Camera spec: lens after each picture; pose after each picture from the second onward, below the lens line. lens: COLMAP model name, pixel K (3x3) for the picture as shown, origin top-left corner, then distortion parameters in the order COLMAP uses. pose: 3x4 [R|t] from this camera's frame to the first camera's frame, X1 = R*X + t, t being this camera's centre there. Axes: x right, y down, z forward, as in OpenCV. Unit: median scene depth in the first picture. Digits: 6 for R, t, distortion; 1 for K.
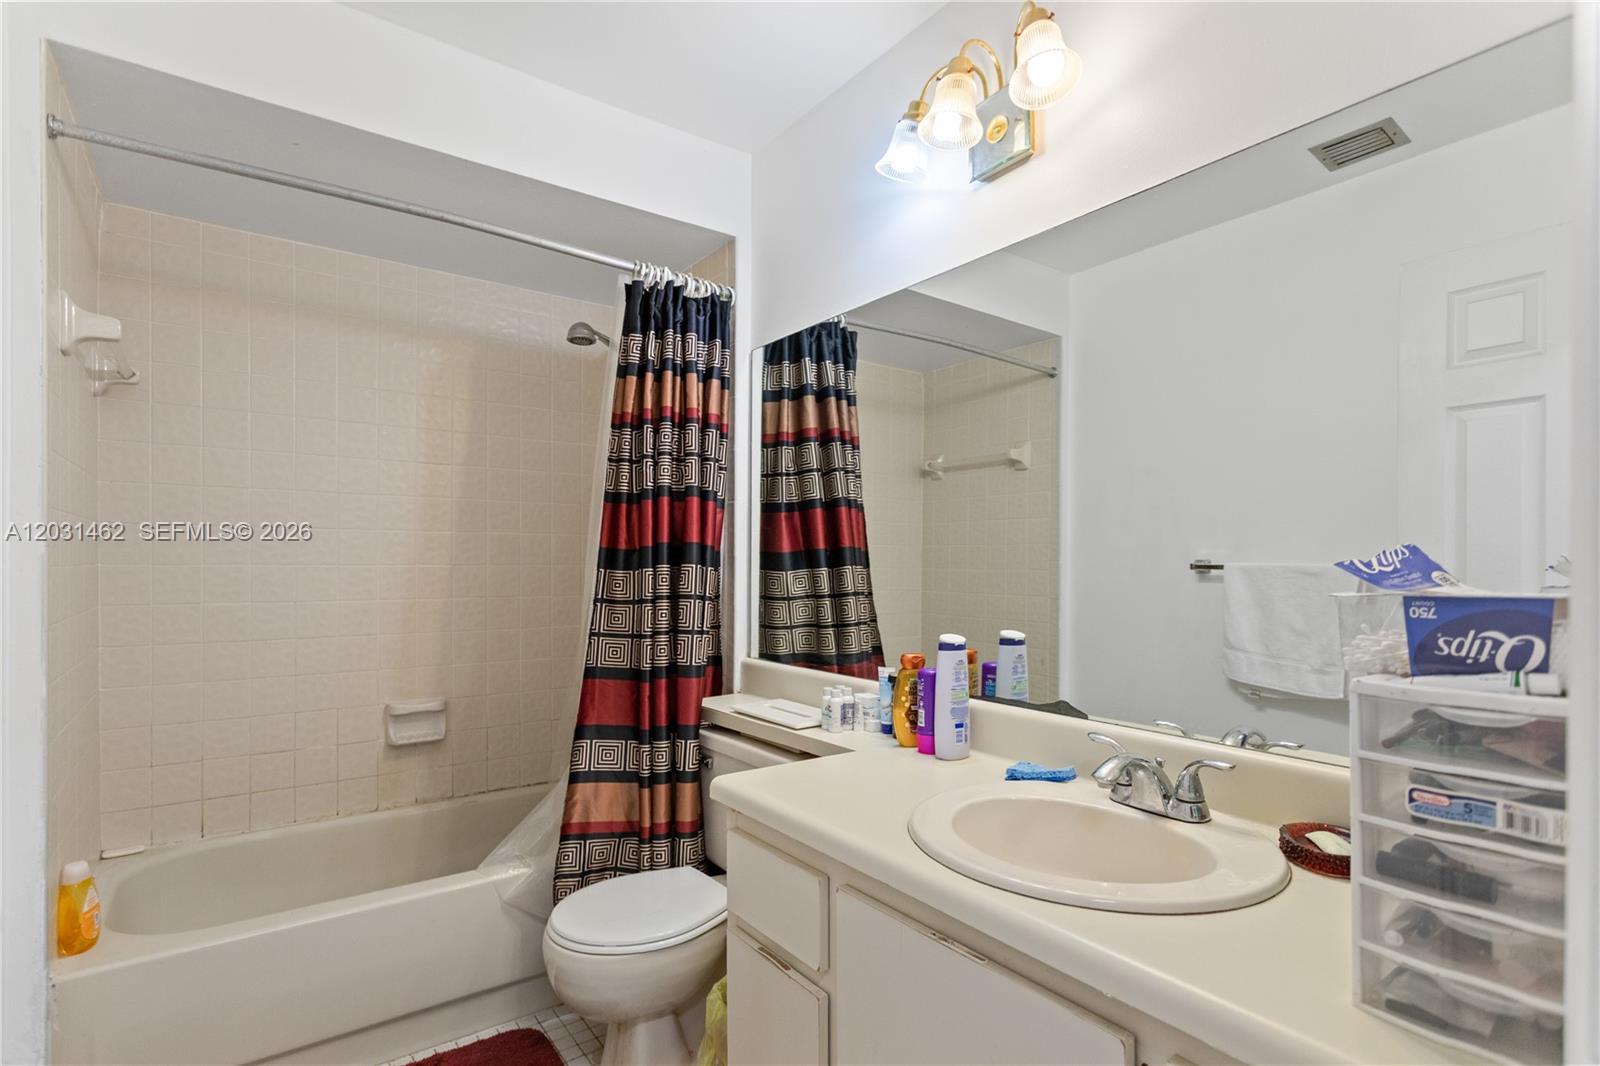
lens RADIAL K [[772.9, 0, 779.2], [0, 772.9, 578.1], [0, 0, 1]] dist [0.005651, 0.000038]
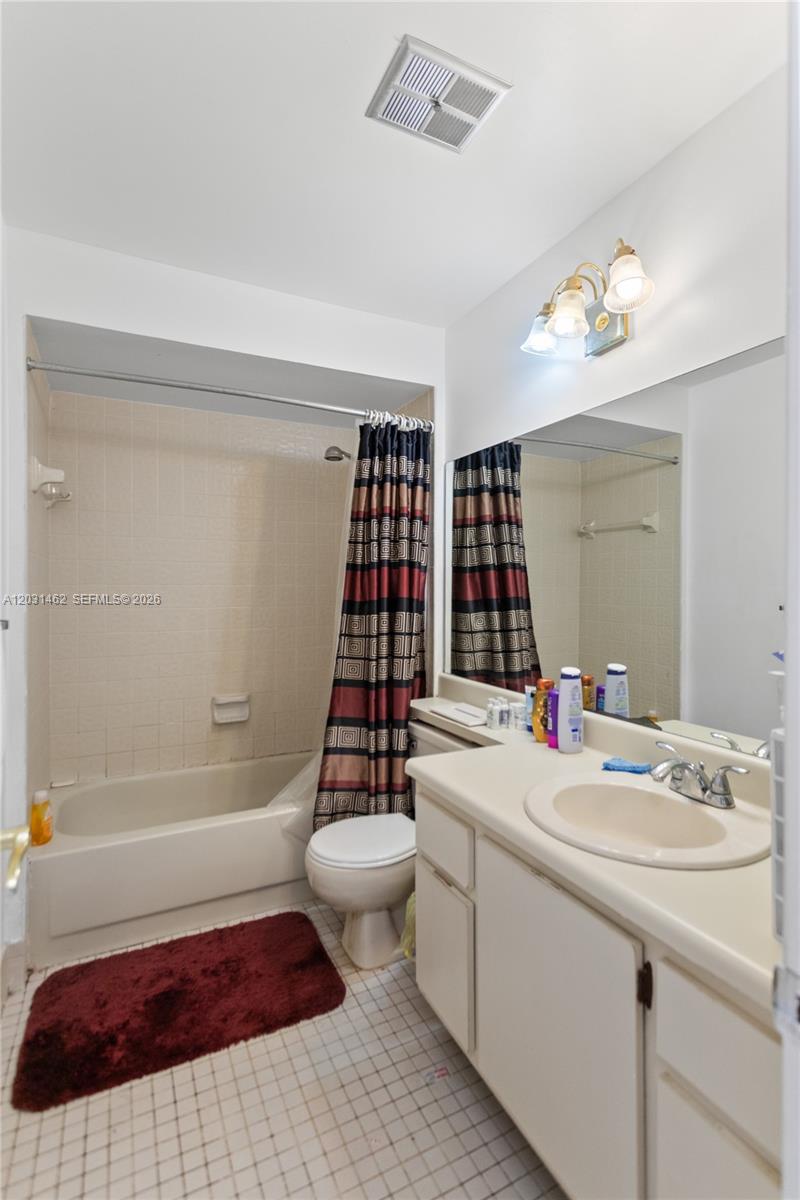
lens RADIAL K [[579.7, 0, 405.8], [0, 579.7, 592.7], [0, 0, 1]] dist [0.005651, 0.000038]
pose [[0.988172, -0.000602, -0.153348, 0.066103], [0.001014, 0.999996, 0.002606, -0.058756], [0.153346, -0.002731, 0.988169, -0.110845]]
